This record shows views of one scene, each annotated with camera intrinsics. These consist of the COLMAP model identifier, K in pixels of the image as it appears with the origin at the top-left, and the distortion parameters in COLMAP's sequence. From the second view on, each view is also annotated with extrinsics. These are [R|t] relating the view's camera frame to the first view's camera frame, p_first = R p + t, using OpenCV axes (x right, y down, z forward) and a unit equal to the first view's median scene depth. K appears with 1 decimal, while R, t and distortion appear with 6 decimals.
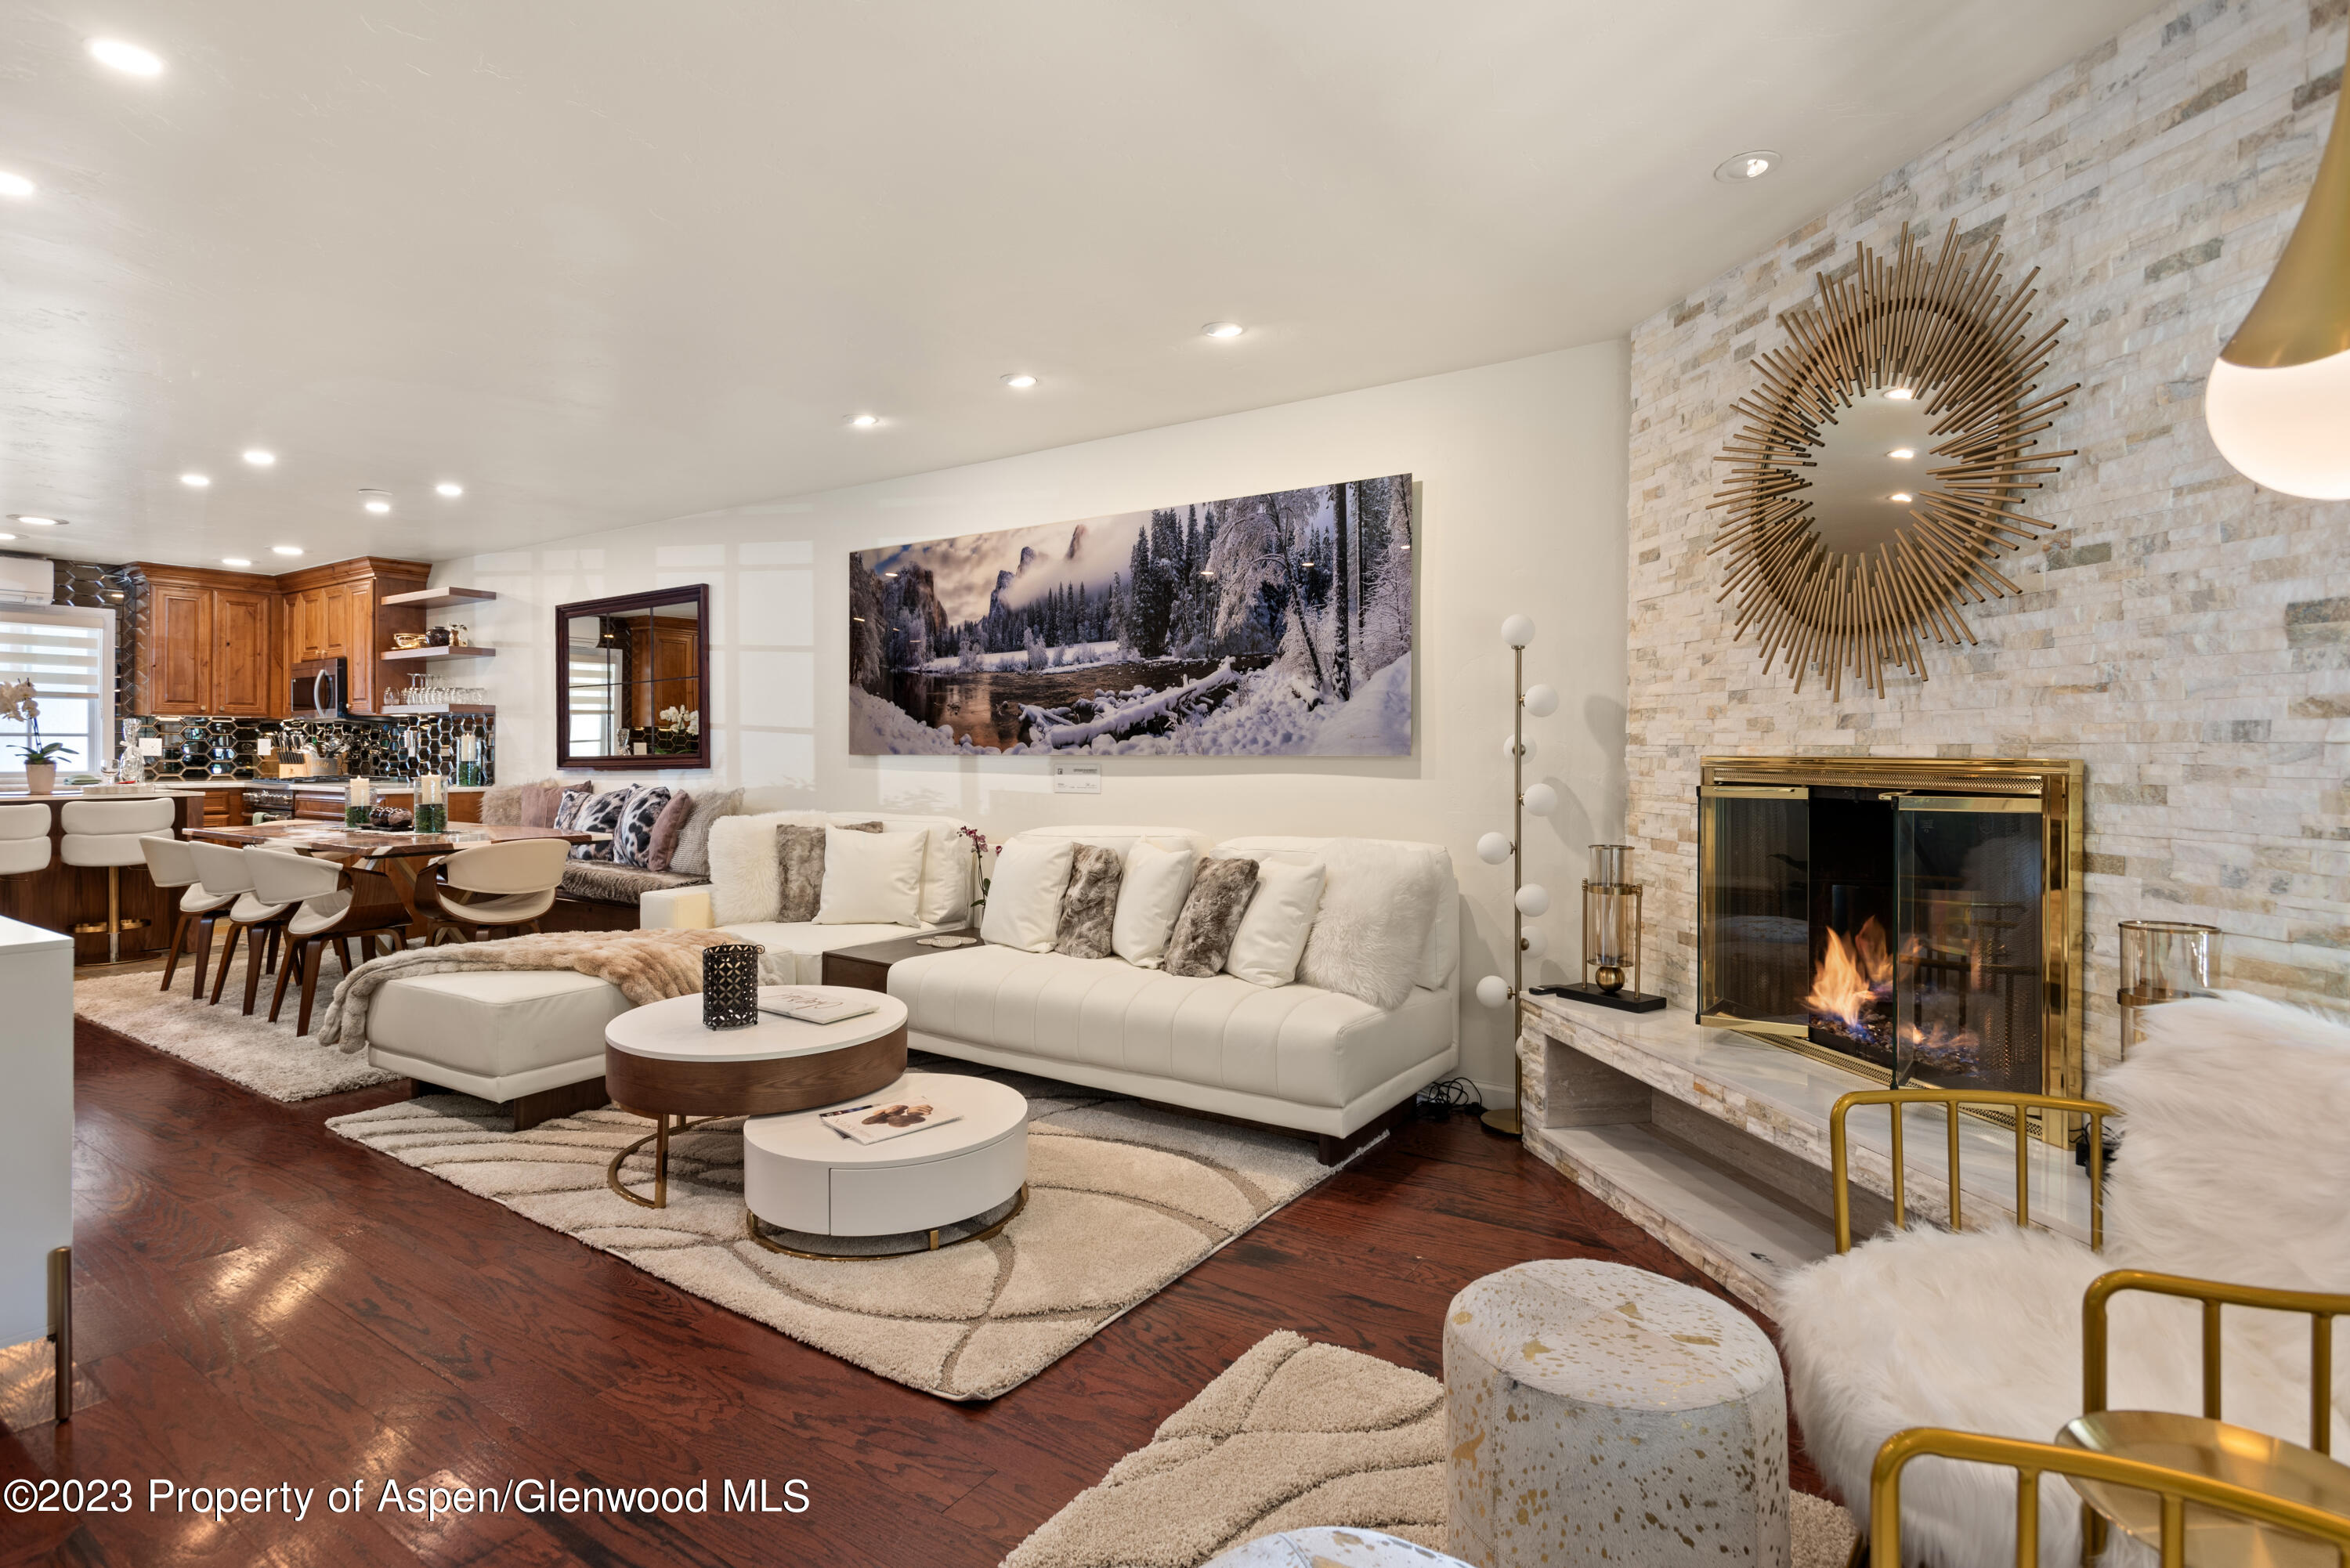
lens RADIAL K [[1175.2, 0, 1169.0], [0, 1175.2, 760.7], [0, 0, 1]] dist [0.006834, -0.005414]
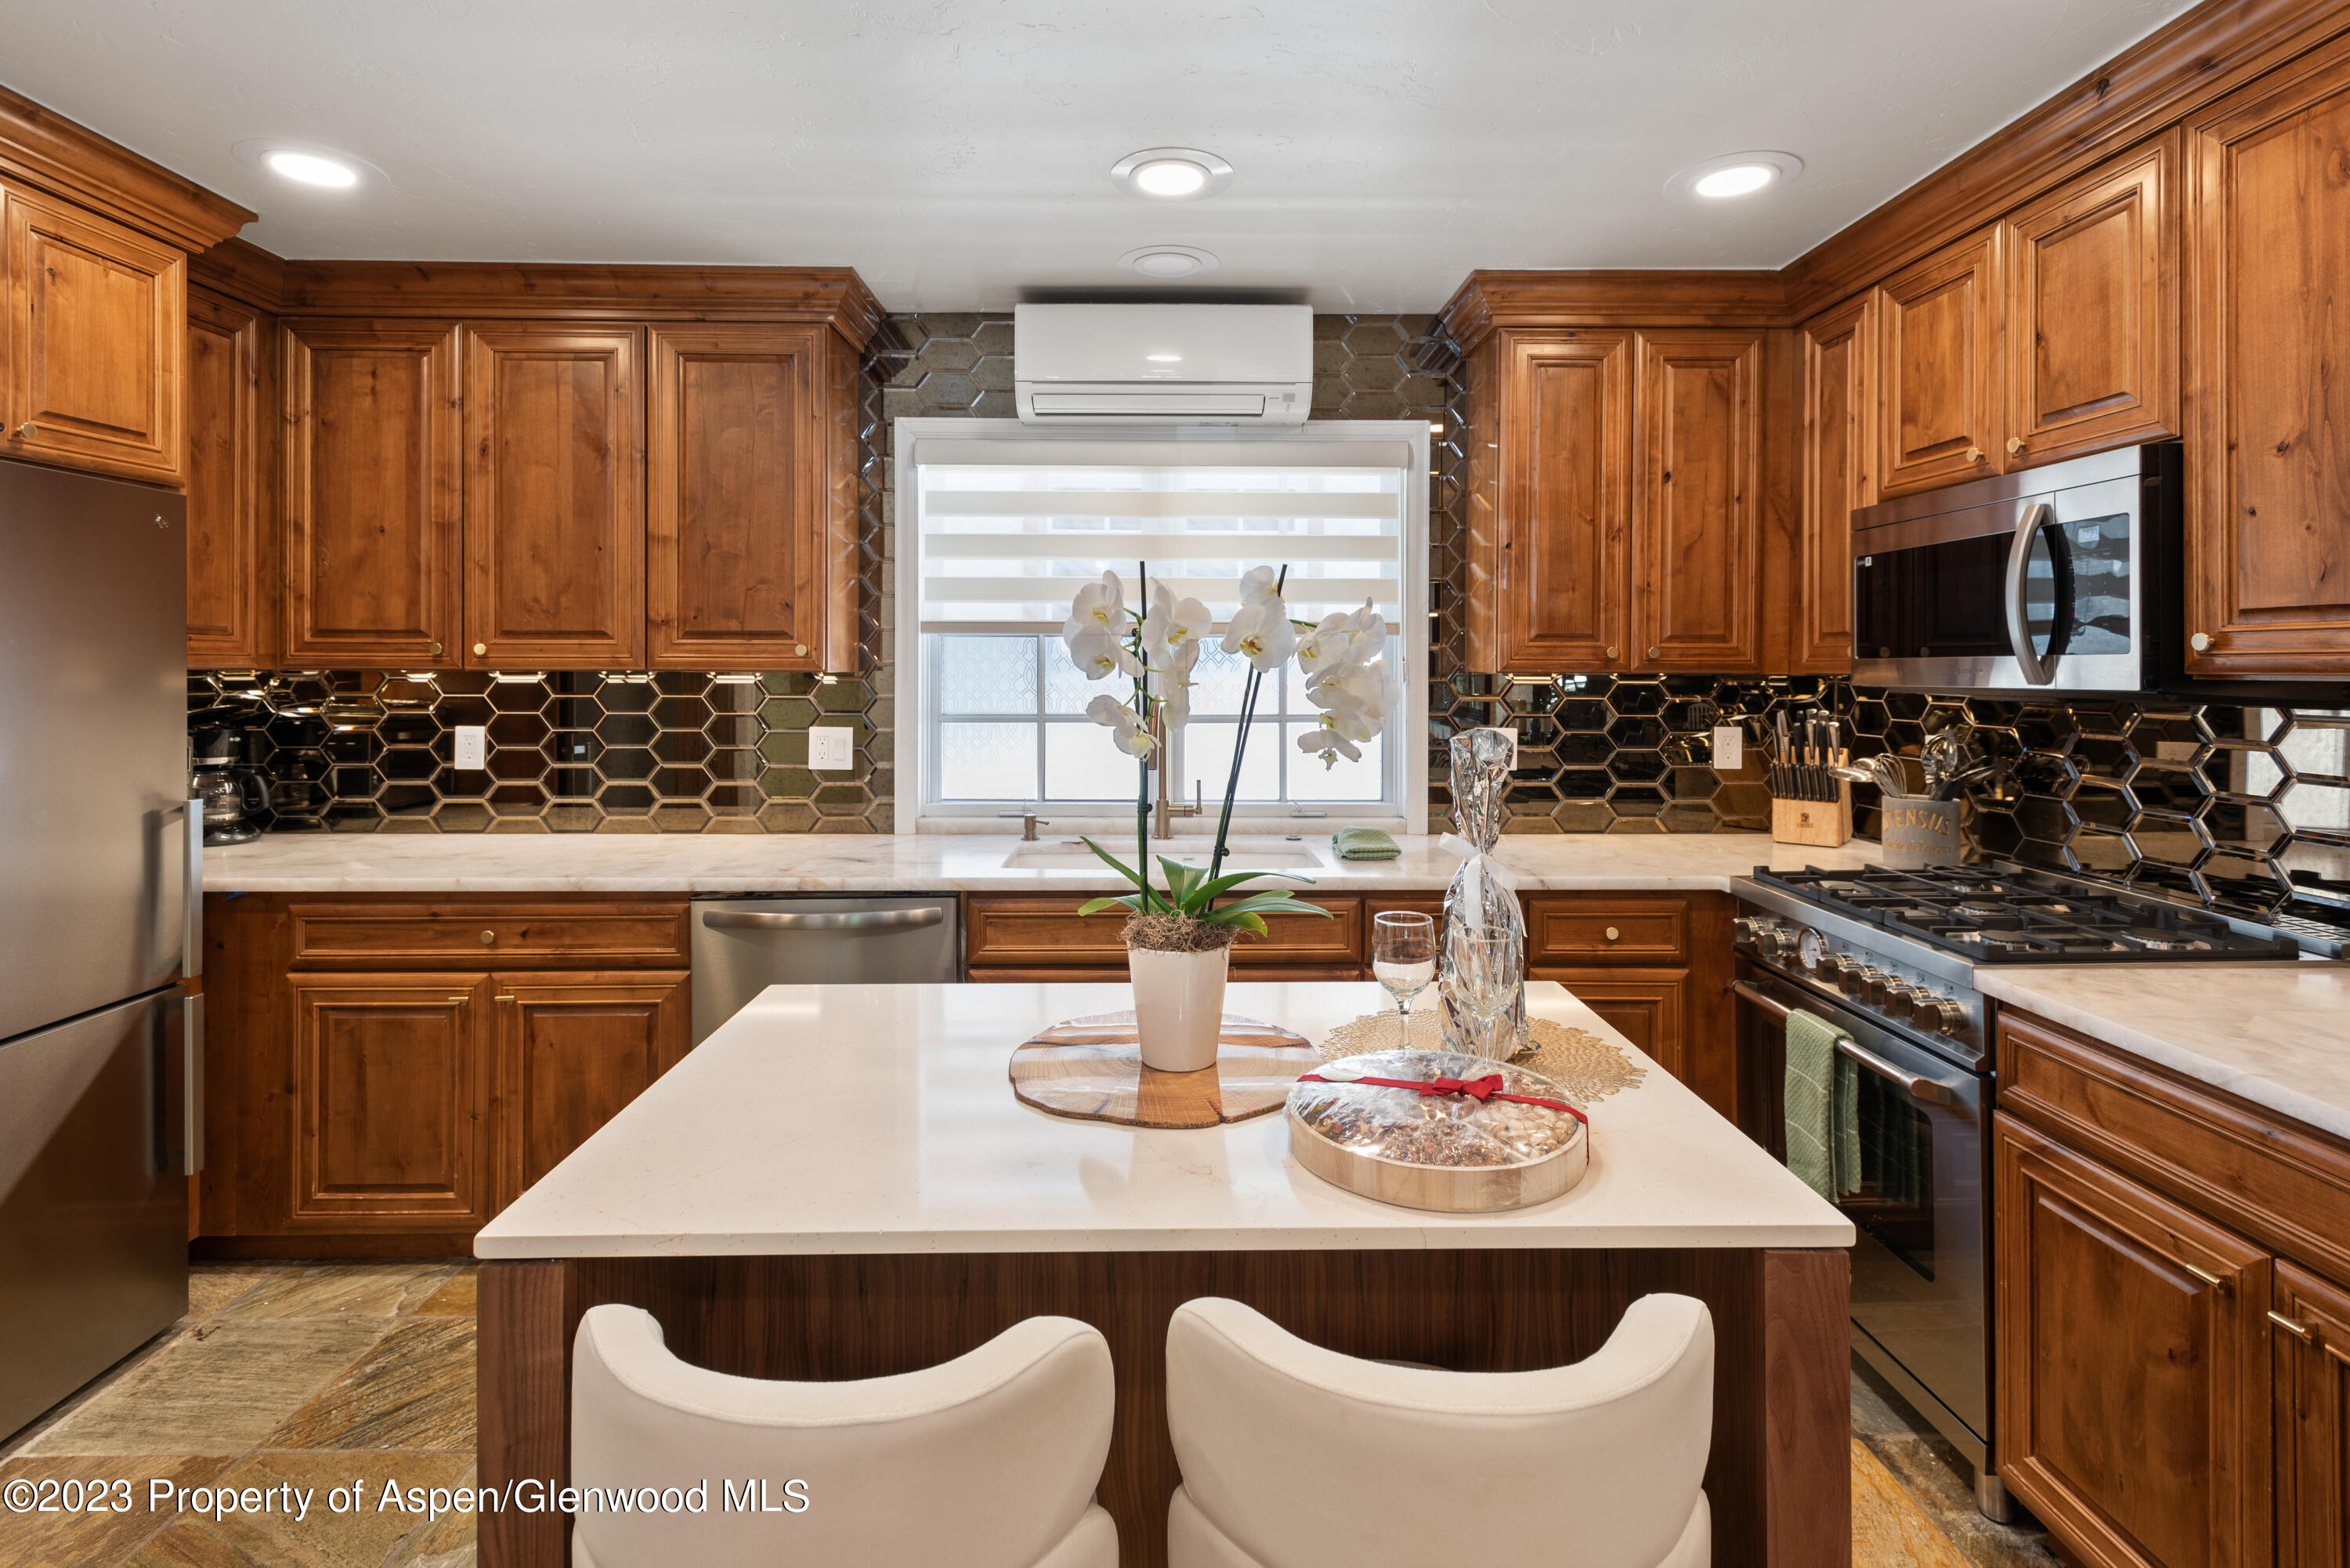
lens RADIAL K [[1136.9, 0, 1177.5], [0, 1136.9, 664.3], [0, 0, 1]] dist [0.016955, -0.003793]
pose [[0.579933, -0.004262, -0.814653, -1.176153], [-0.002717, 0.999971, -0.007166, -0.074575], [0.814660, 0.006369, 0.579904, 1.319113]]
